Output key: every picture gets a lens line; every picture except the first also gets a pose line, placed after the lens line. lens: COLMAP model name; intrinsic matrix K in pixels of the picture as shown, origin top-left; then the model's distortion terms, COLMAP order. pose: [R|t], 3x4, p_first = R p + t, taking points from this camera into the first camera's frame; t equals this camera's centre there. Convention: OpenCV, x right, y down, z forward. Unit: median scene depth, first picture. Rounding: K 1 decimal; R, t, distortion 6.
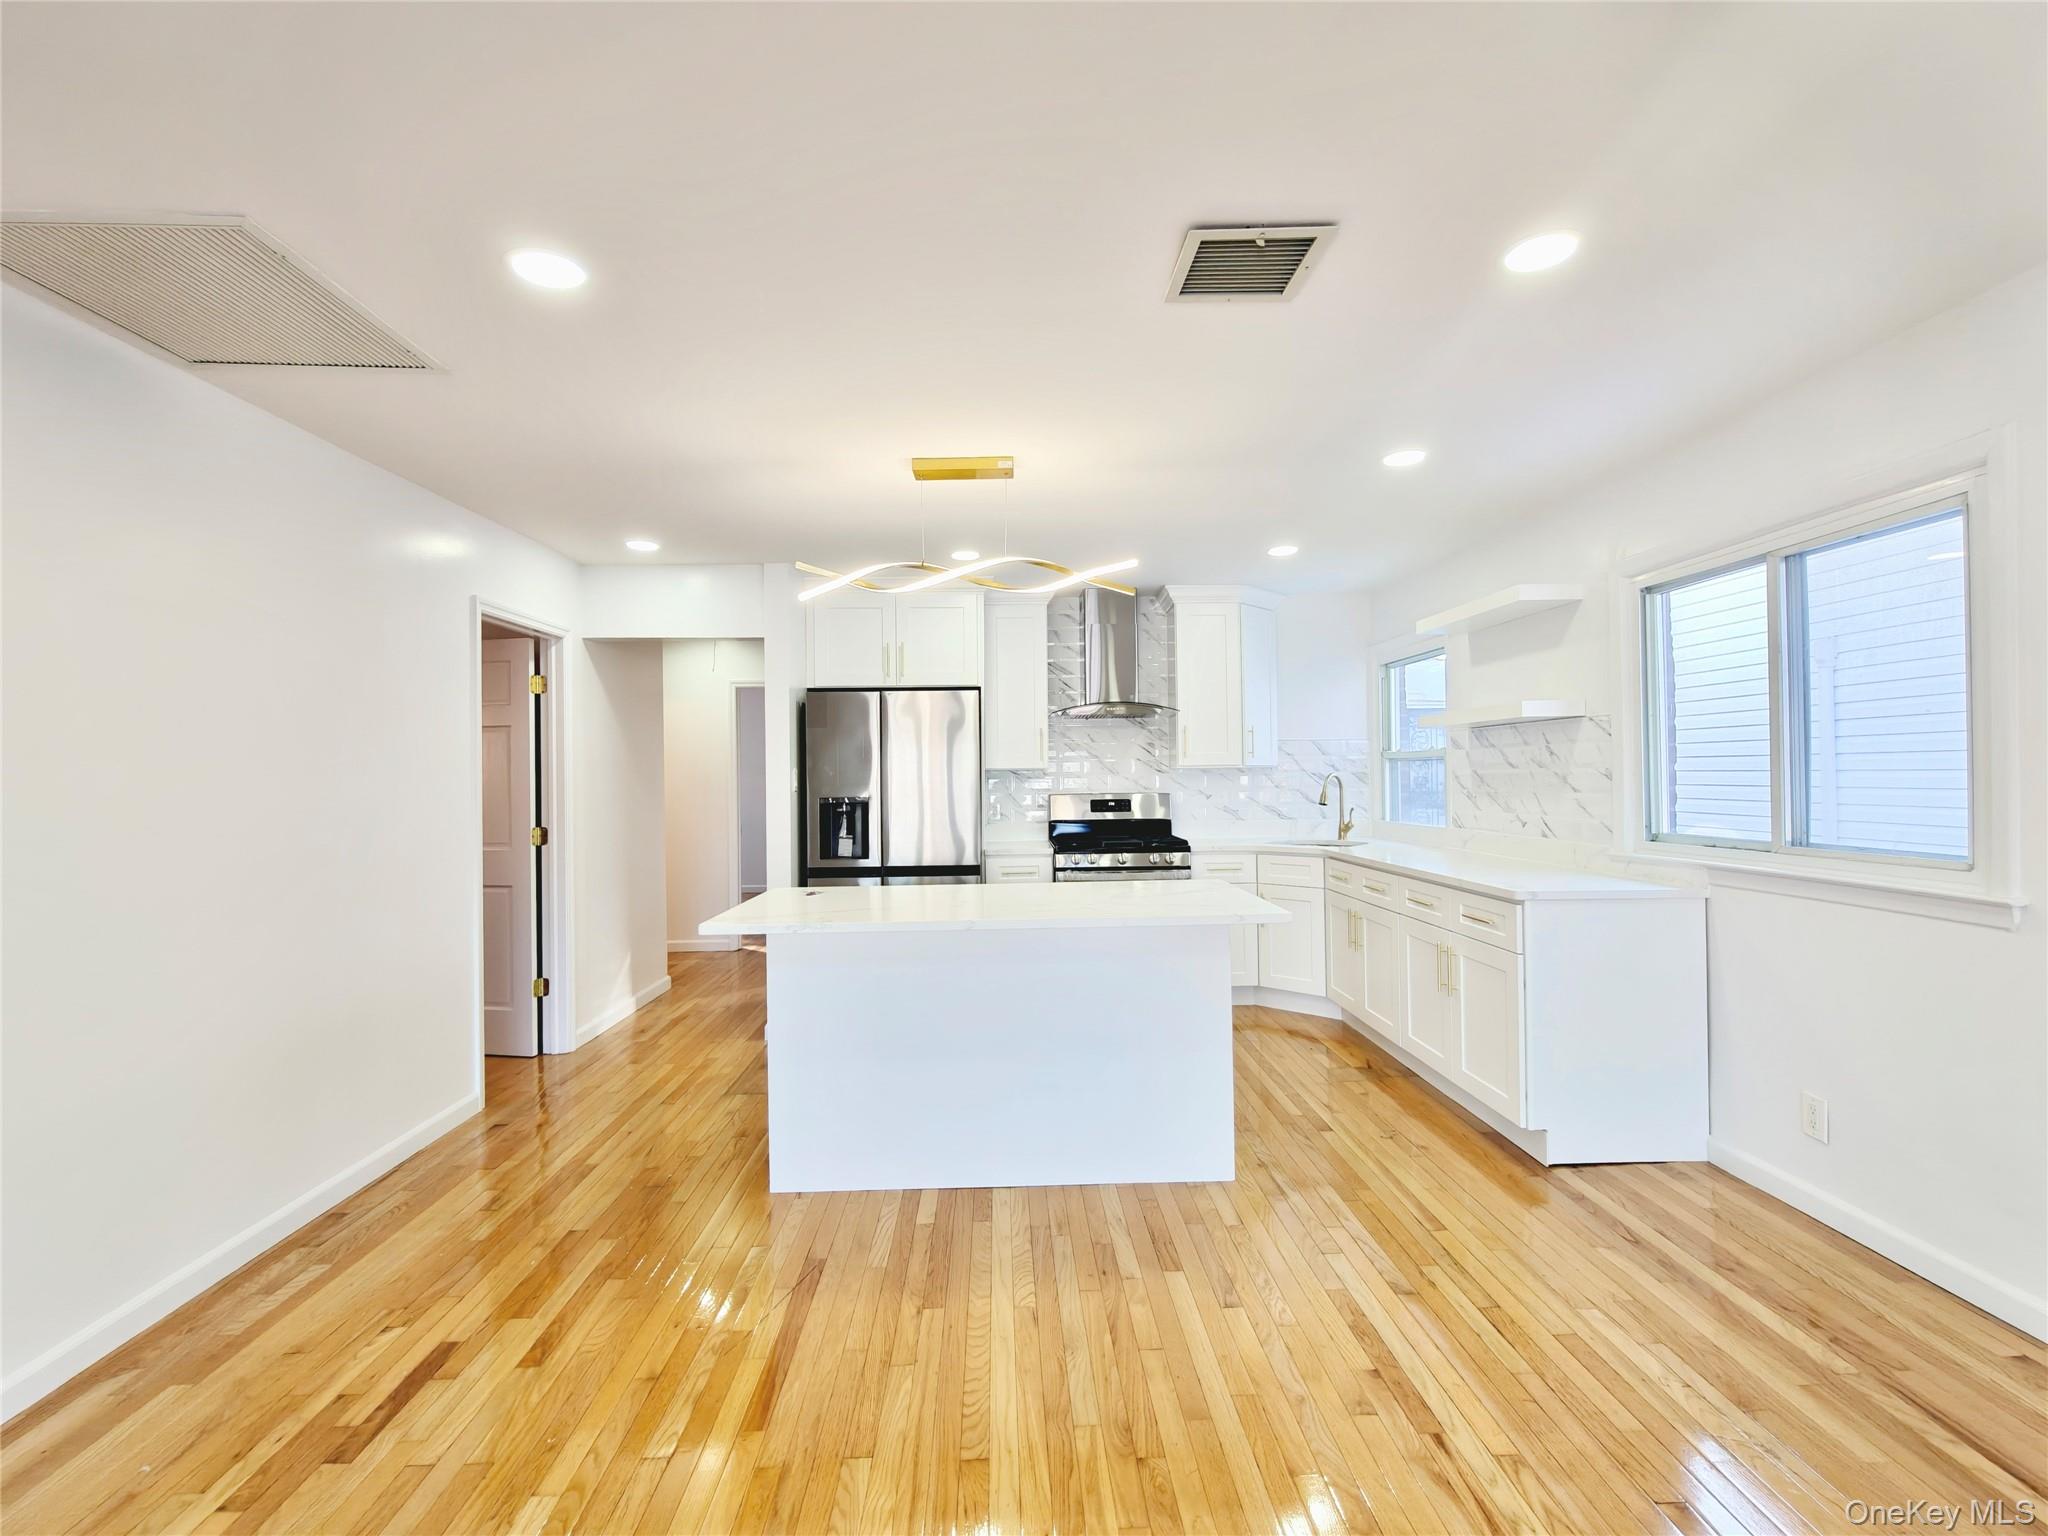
lens RADIAL K [[917.1, 0, 1022.4], [0, 917.1, 768.5], [0, 0, 1]] dist [0.001299, -0.001421]
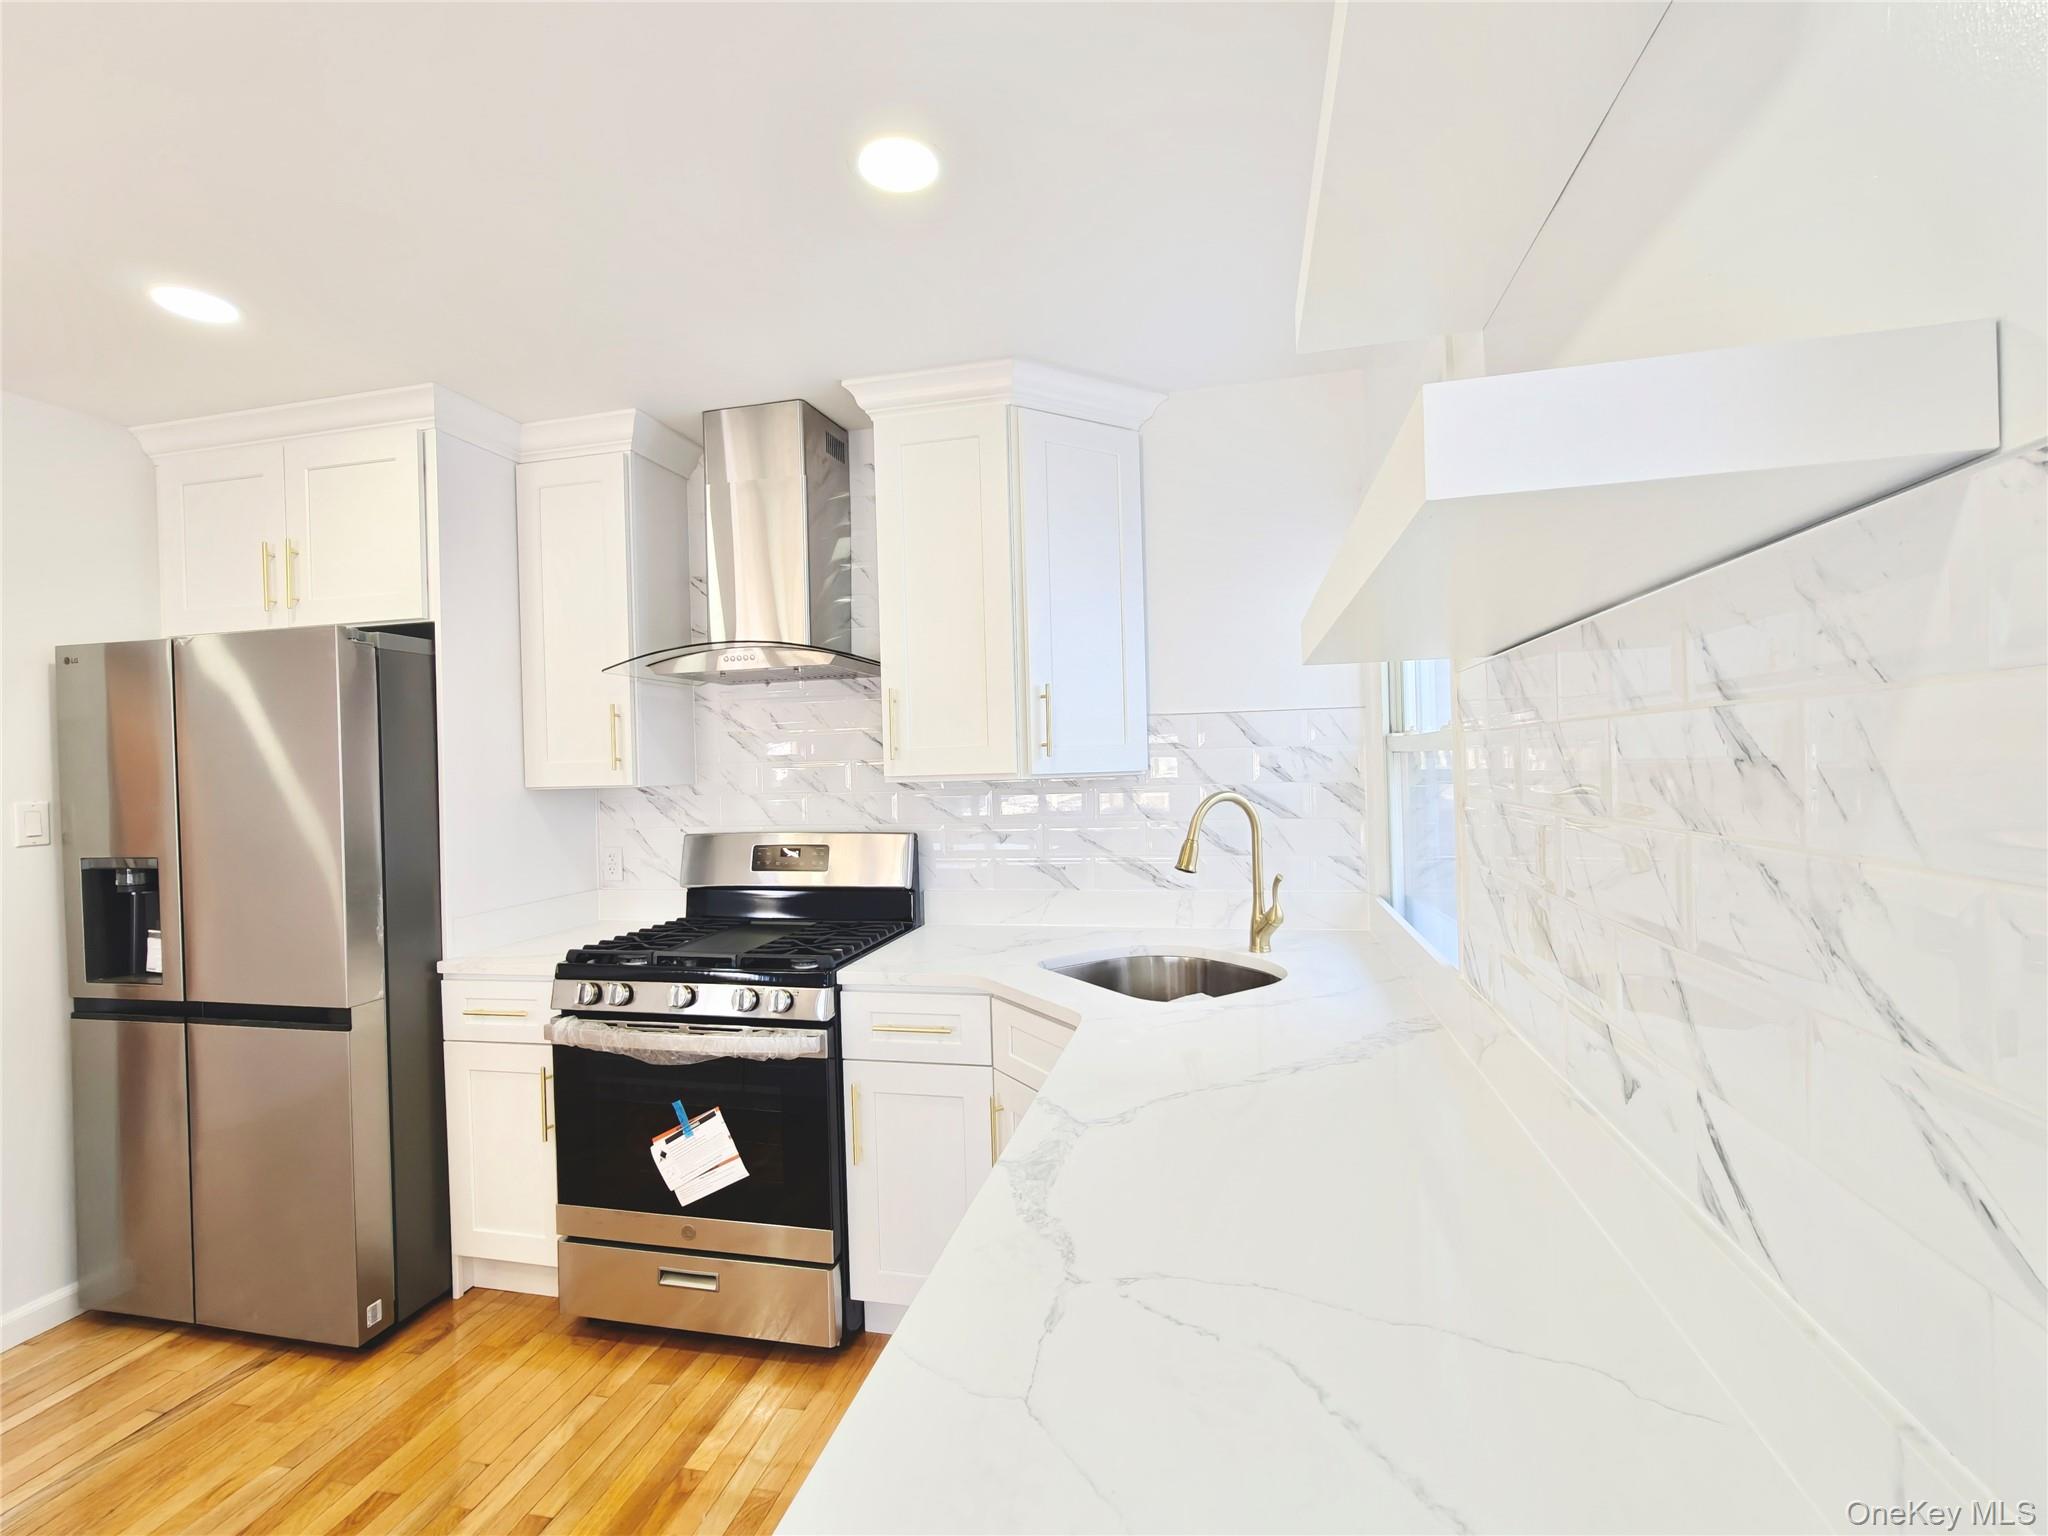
lens RADIAL K [[917.1, 0, 1023.3], [0, 917.1, 772.4], [0, 0, 1]] dist [0.001299, -0.001421]
pose [[0.967686, -0.012489, -0.251849, 0.447415], [0.018241, 0.999623, 0.020517, -0.017342], [0.251498, -0.024448, 0.967549, 0.732242]]
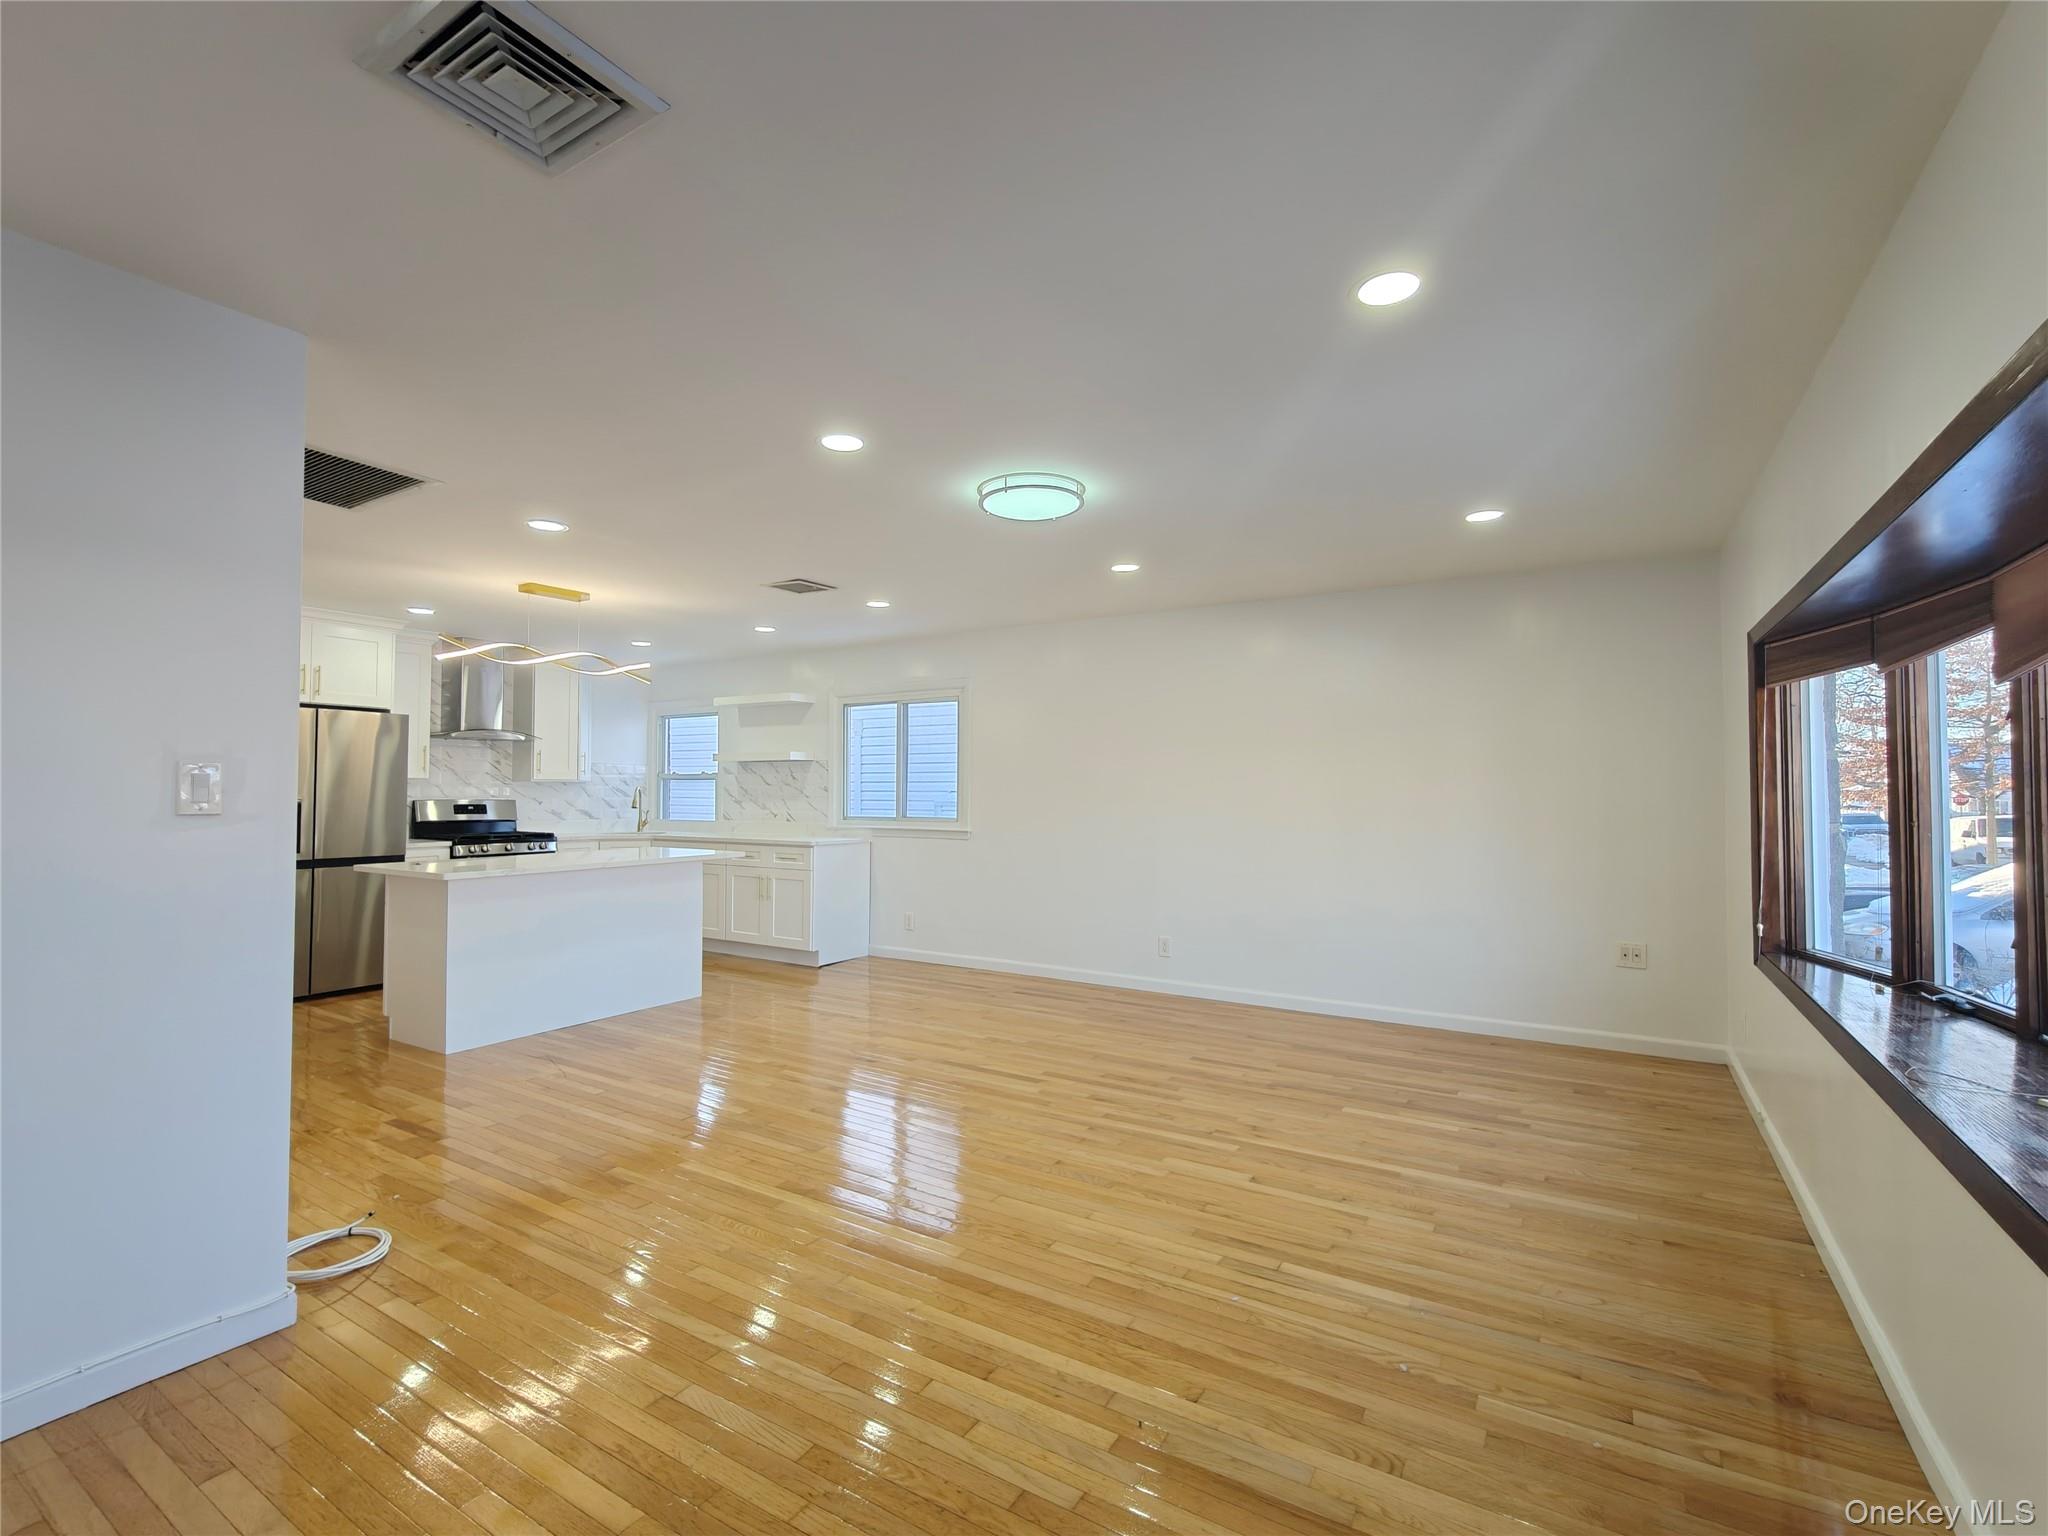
lens RADIAL K [[917.1, 0, 1019.3], [0, 917.1, 771.9], [0, 0, 1]] dist [0.001299, -0.001421]
pose [[0.552473, 0.034174, 0.832830, -0.709372], [-0.017238, 0.999414, -0.029575, 0.017291], [-0.833353, 0.001983, 0.552738, -0.431226]]
